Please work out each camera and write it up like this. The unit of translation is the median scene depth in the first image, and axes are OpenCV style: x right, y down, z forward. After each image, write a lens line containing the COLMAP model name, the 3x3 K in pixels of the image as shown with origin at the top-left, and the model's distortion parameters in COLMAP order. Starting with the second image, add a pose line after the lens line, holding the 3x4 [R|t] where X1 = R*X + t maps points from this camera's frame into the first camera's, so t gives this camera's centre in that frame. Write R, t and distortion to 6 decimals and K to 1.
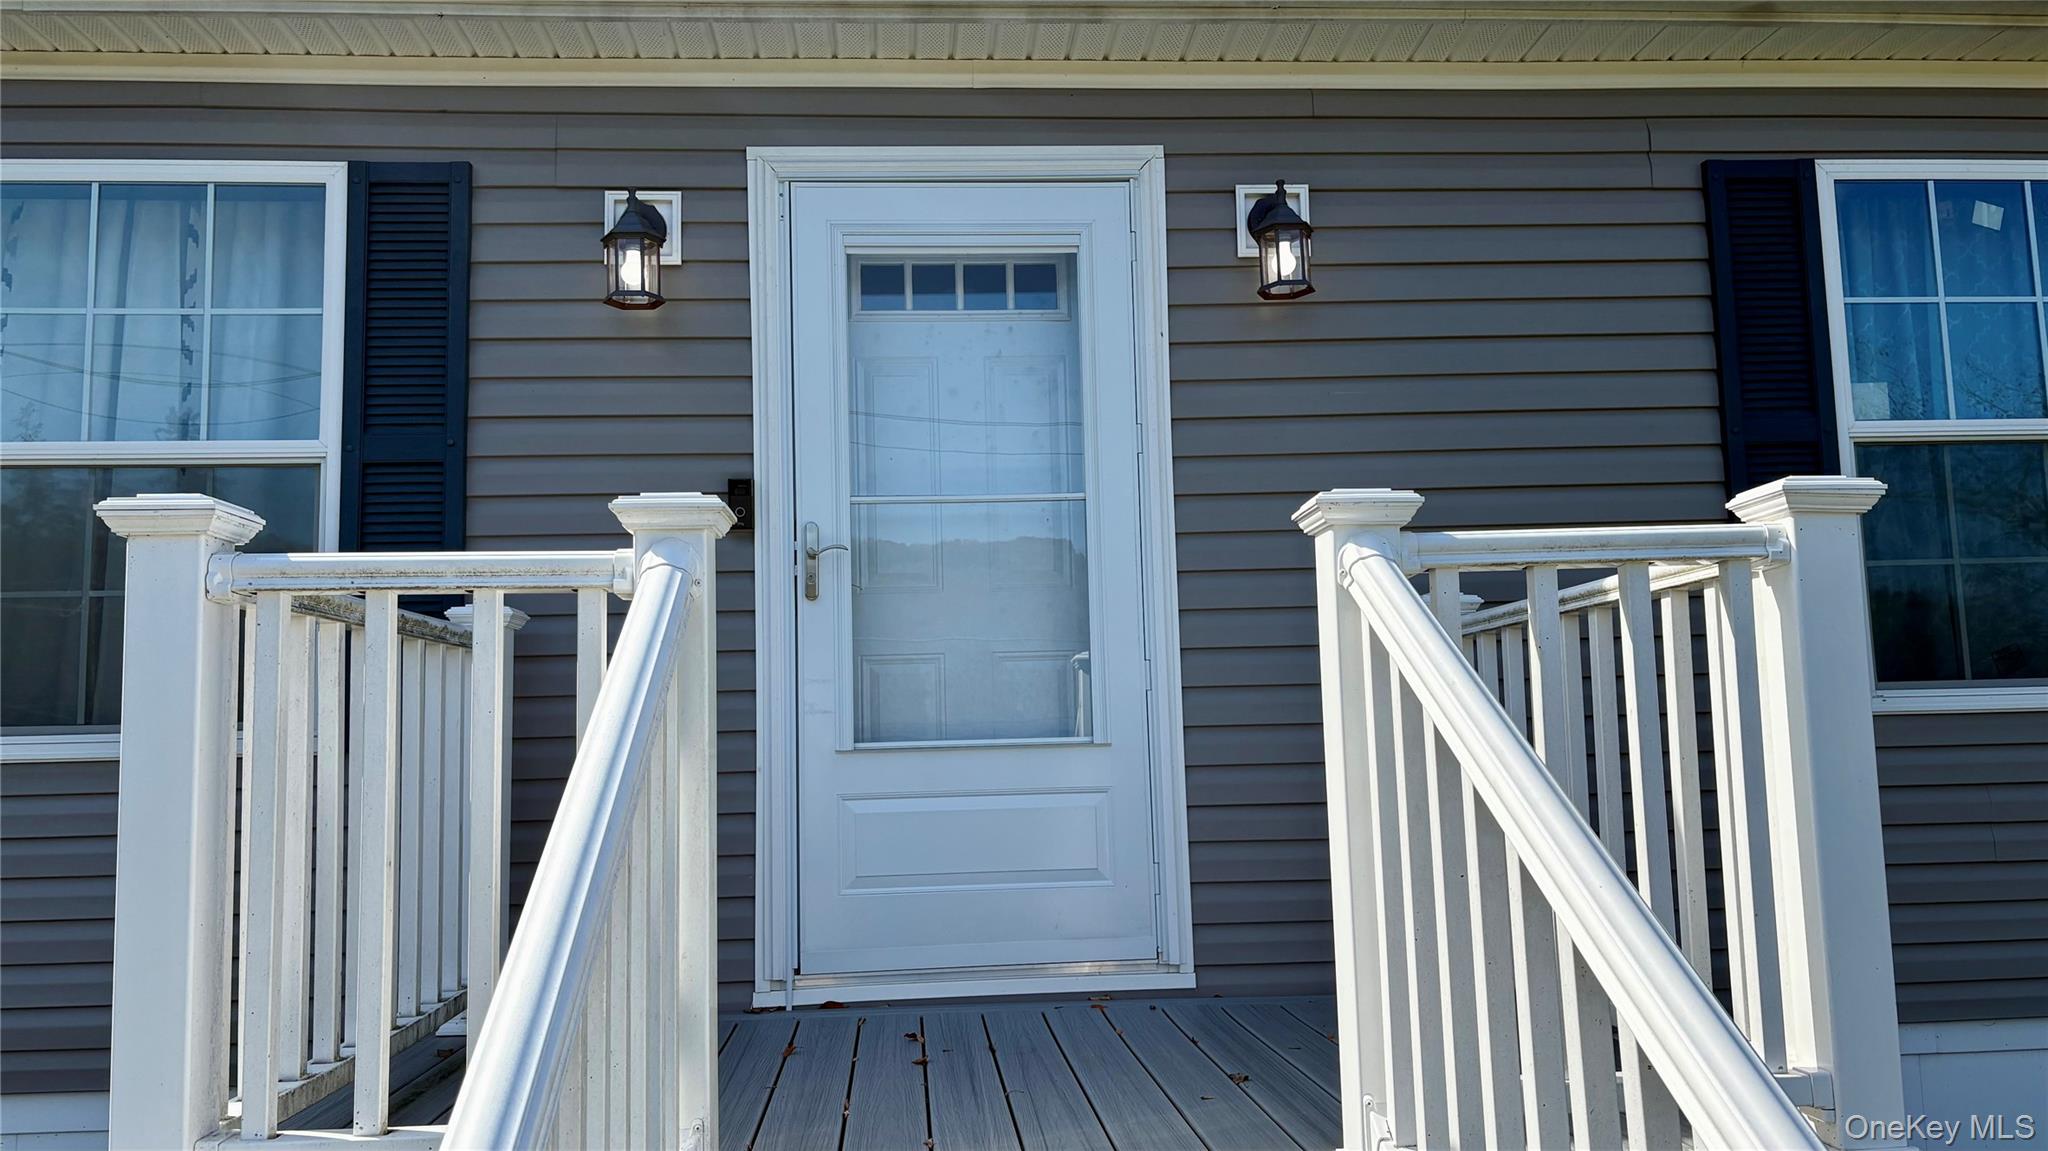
lens RADIAL K [[1540.3, 0, 1015.5], [0, 1540.3, 592.0], [0, 0, 1]] dist [0.061641, -0.077064]
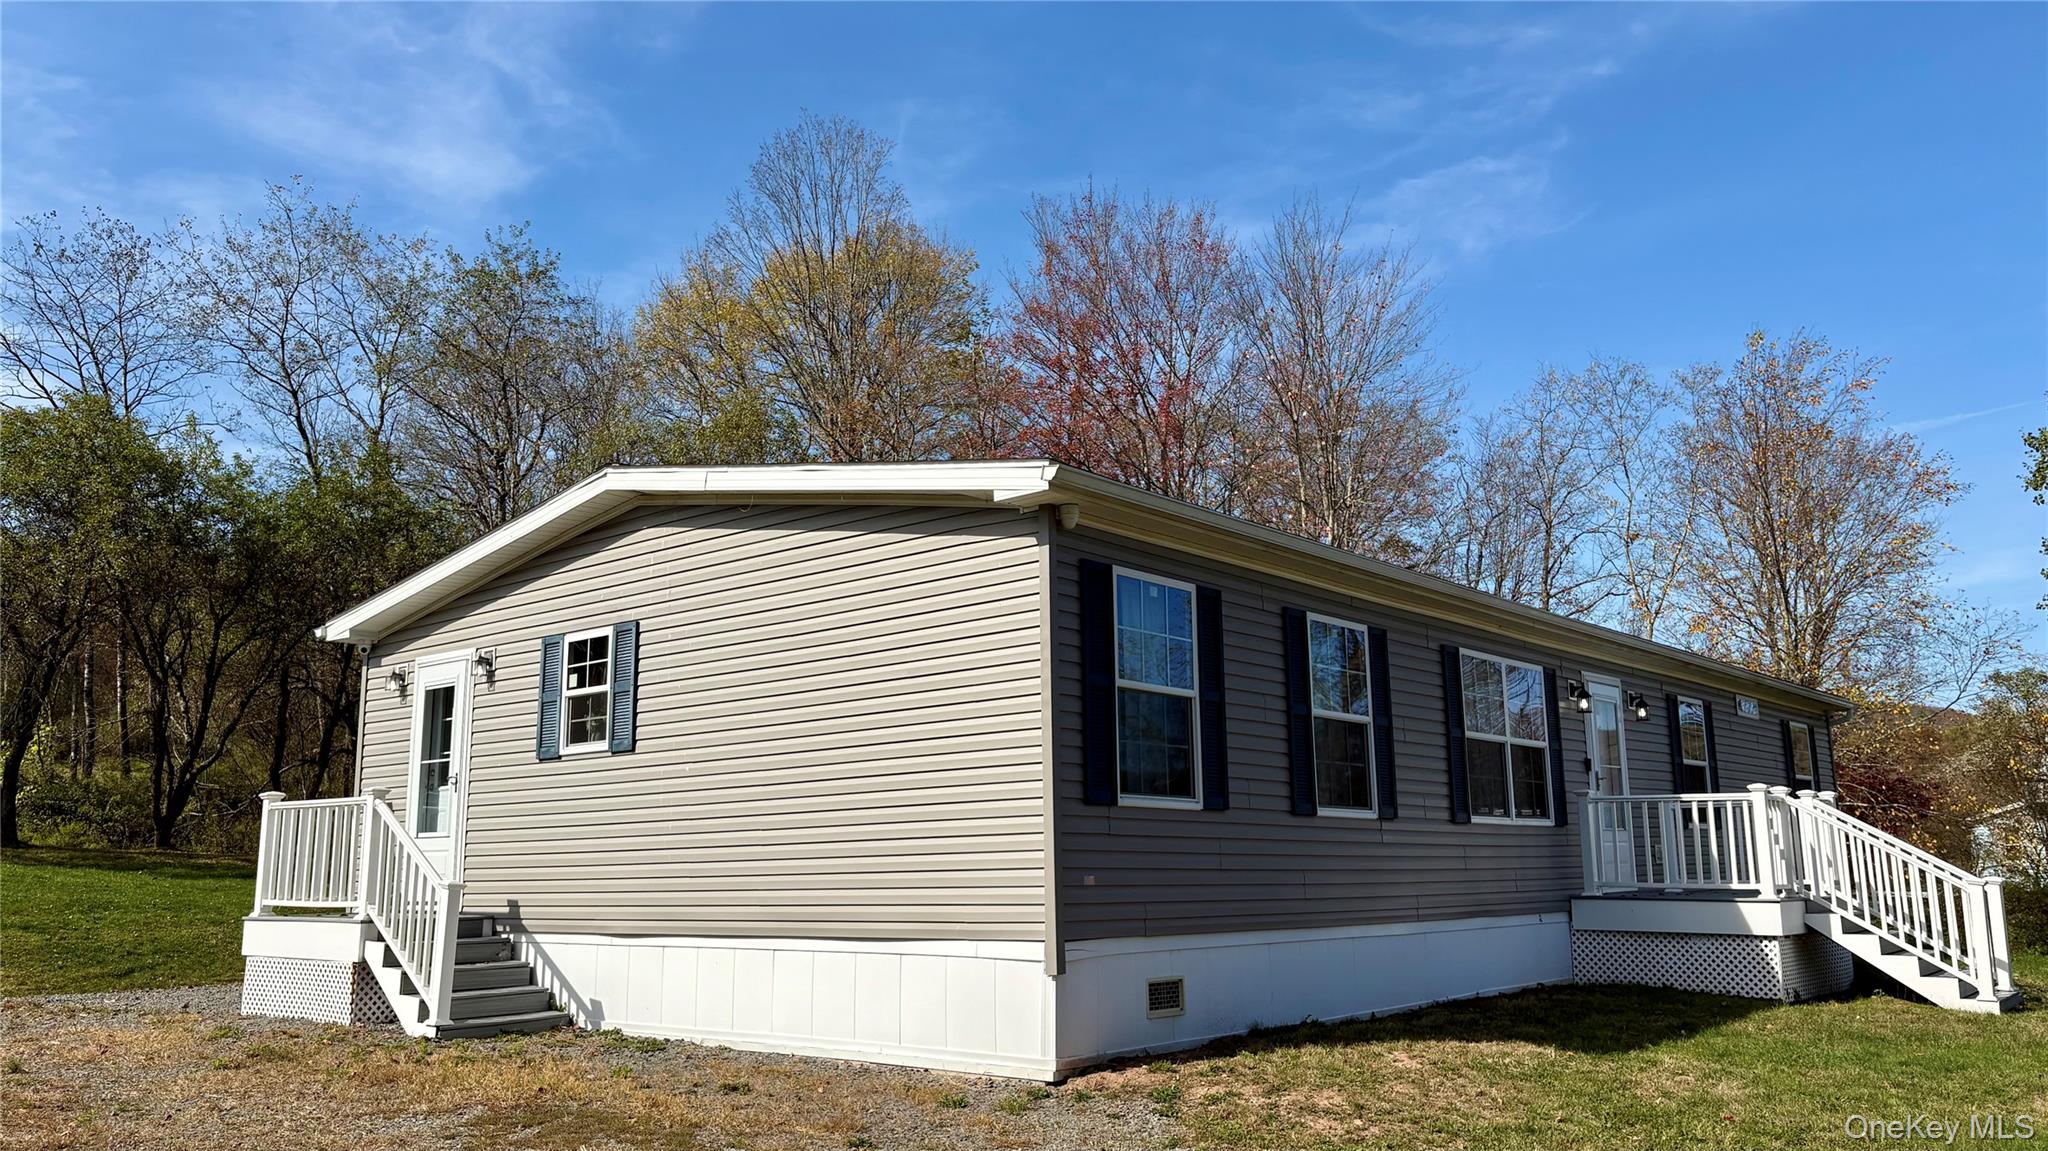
lens RADIAL K [[1540.3, 0, 1015.5], [0, 1540.3, 592.0], [0, 0, 1]] dist [0.061641, -0.077064]
pose [[0.691897, 0.138958, 0.708497, -3.930430], [-0.089751, 0.990246, -0.106569, 0.057316], [-0.716396, 0.010146, 0.697621, -0.686101]]
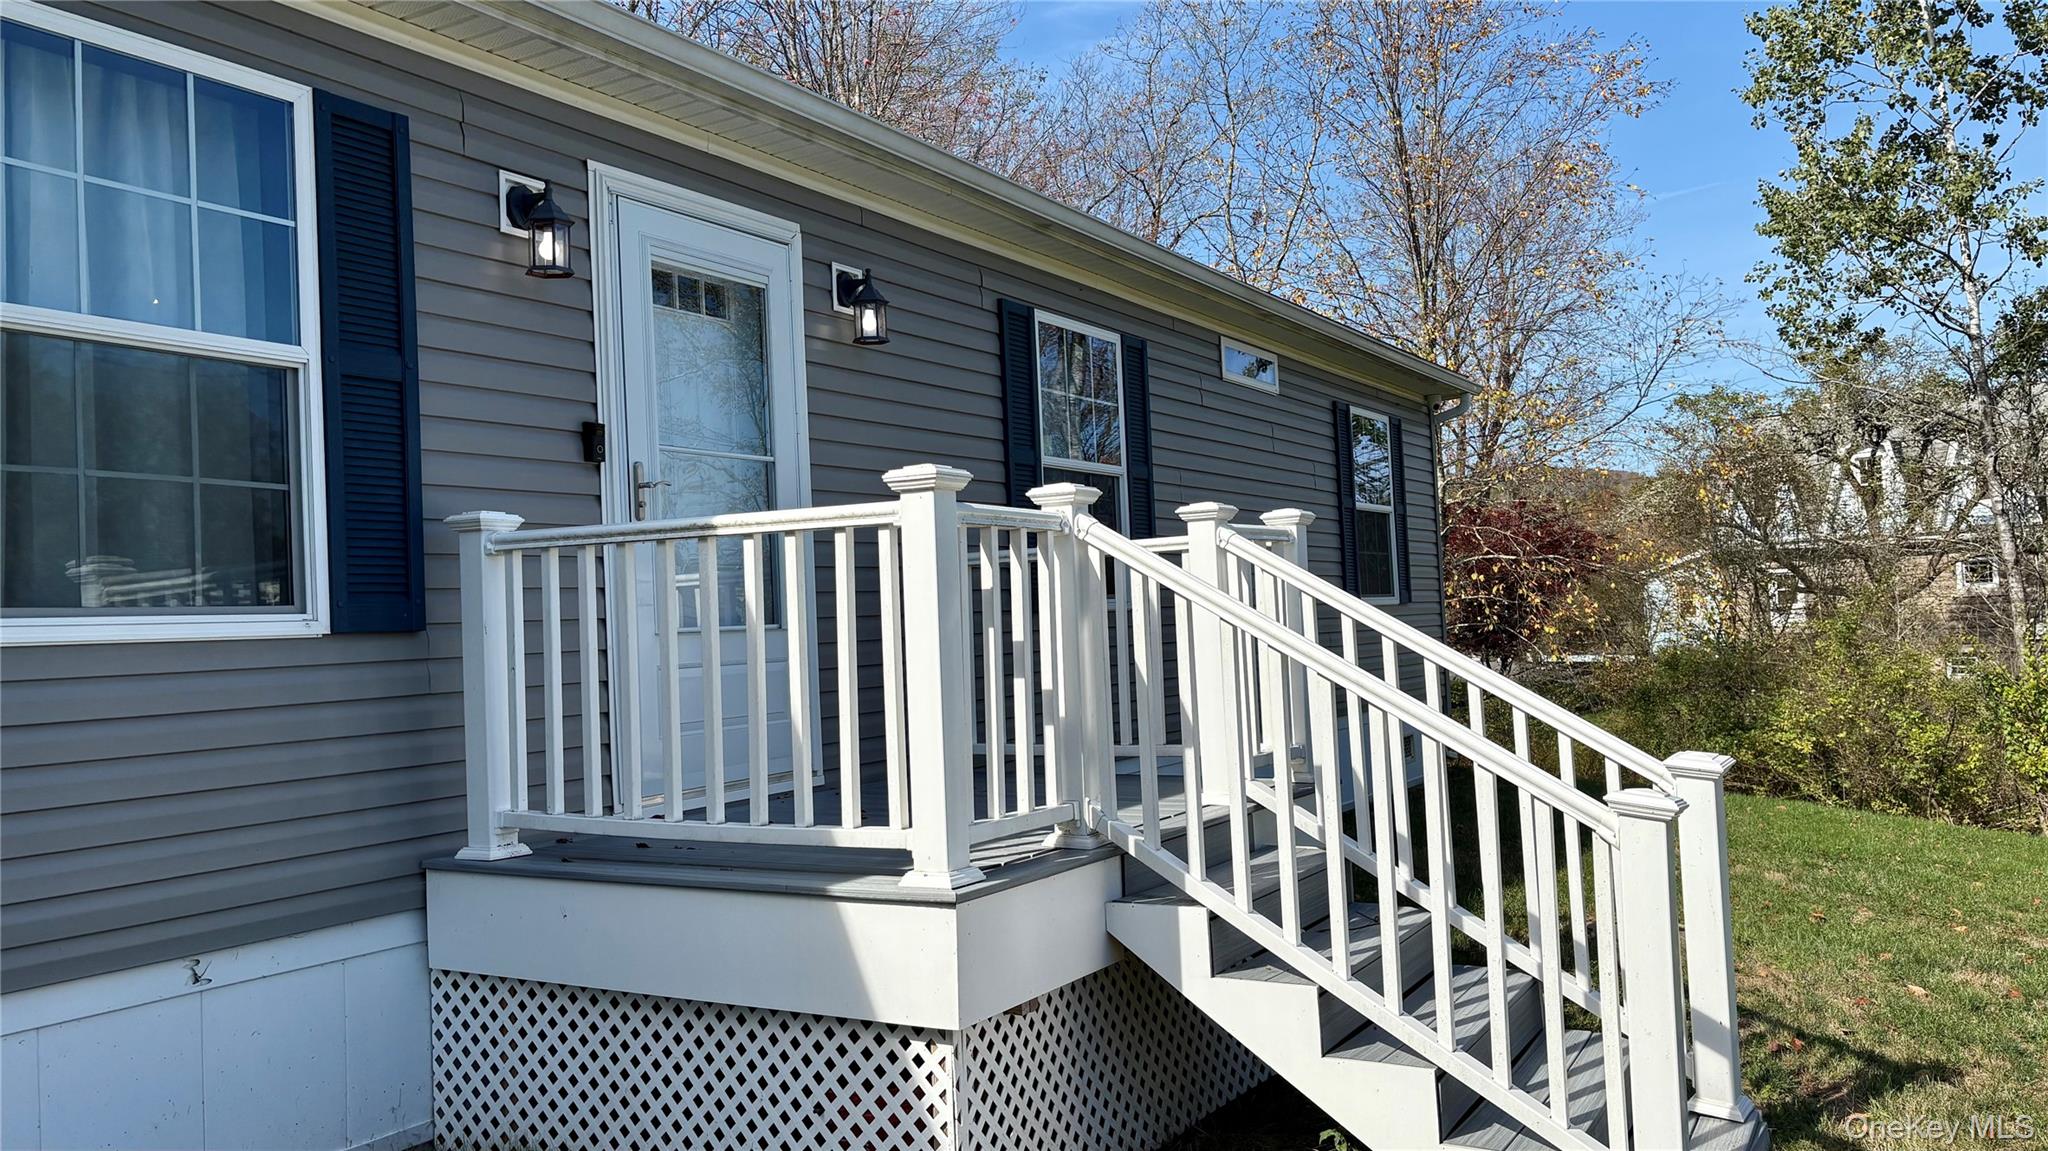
lens RADIAL K [[1540.3, 0, 1015.5], [0, 1540.3, 592.0], [0, 0, 1]] dist [0.061641, -0.077064]
pose [[0.569094, 0.018097, 0.822073, -1.021881], [-0.065377, 0.997589, 0.023298, 0.013474], [-0.819669, -0.067003, 0.568905, -0.031740]]
